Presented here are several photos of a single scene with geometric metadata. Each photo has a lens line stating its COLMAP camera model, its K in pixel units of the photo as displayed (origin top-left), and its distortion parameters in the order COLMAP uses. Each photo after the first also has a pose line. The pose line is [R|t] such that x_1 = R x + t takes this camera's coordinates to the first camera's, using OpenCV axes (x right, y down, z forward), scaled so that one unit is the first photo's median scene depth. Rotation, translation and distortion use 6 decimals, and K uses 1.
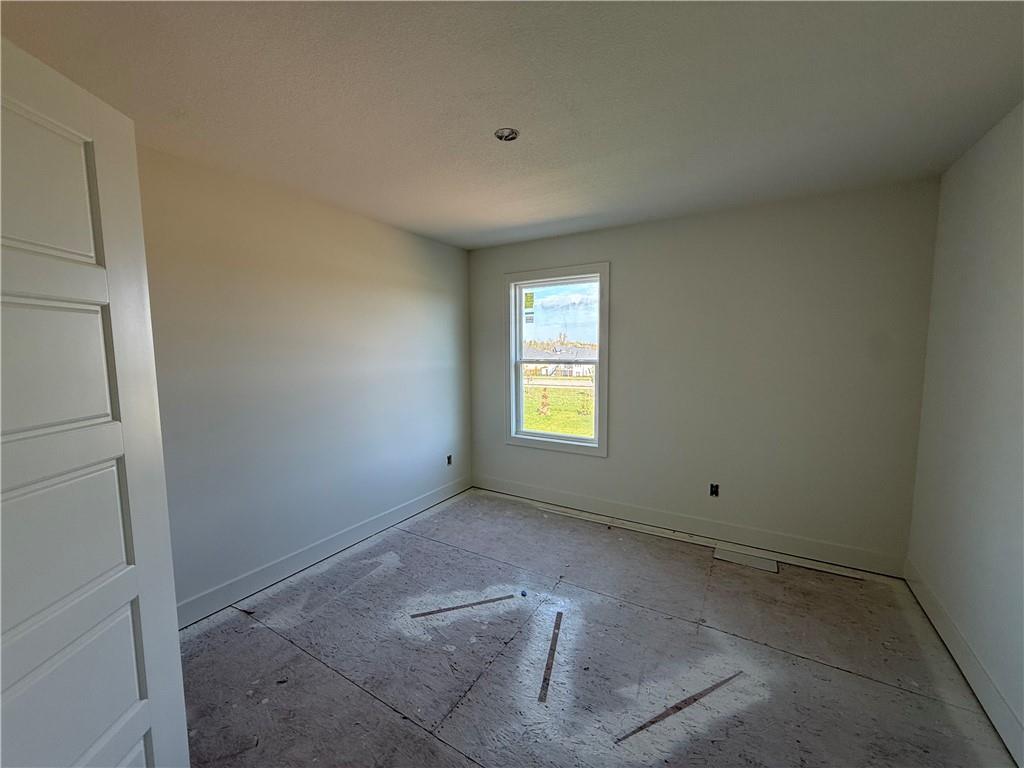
lens RADIAL K [[411.2, 0, 507.4], [0, 411.2, 384.1], [0, 0, 1]] dist [-0.006470, 0.003420]
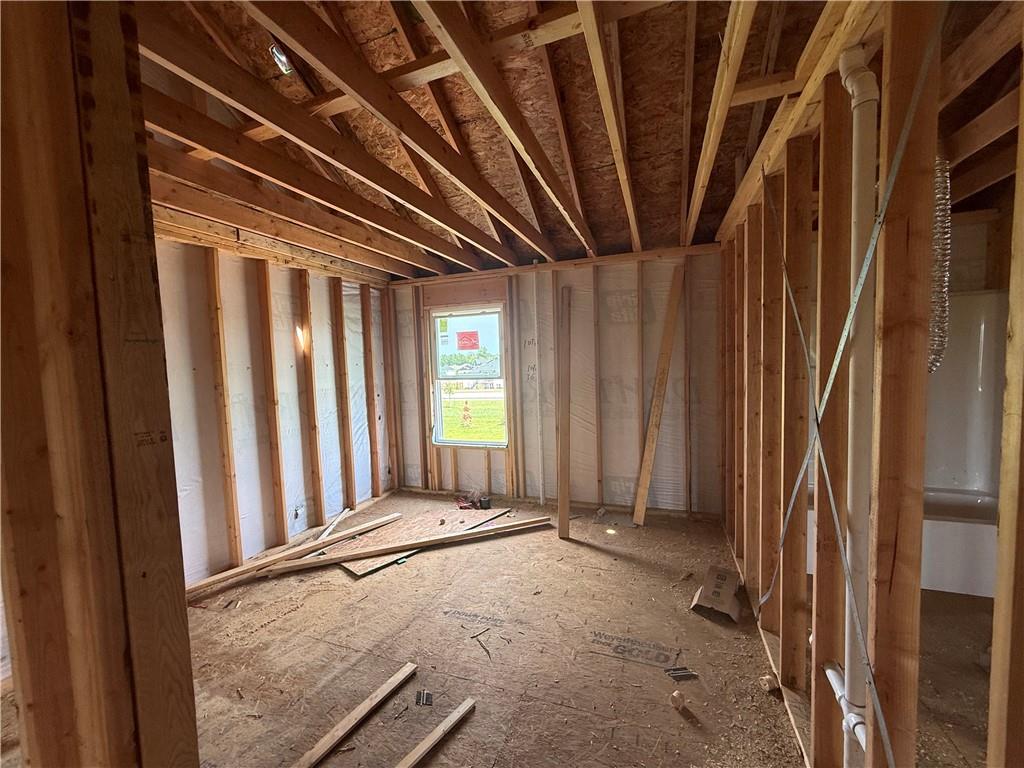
lens RADIAL K [[411.2, 0, 509.3], [0, 411.2, 385.7], [0, 0, 1]] dist [-0.006470, 0.003420]
pose [[0.980775, -0.038544, 0.191298, 0.005833], [0.044079, 0.998721, -0.024762, 0.004702], [-0.190099, 0.032718, 0.981220, -0.180929]]
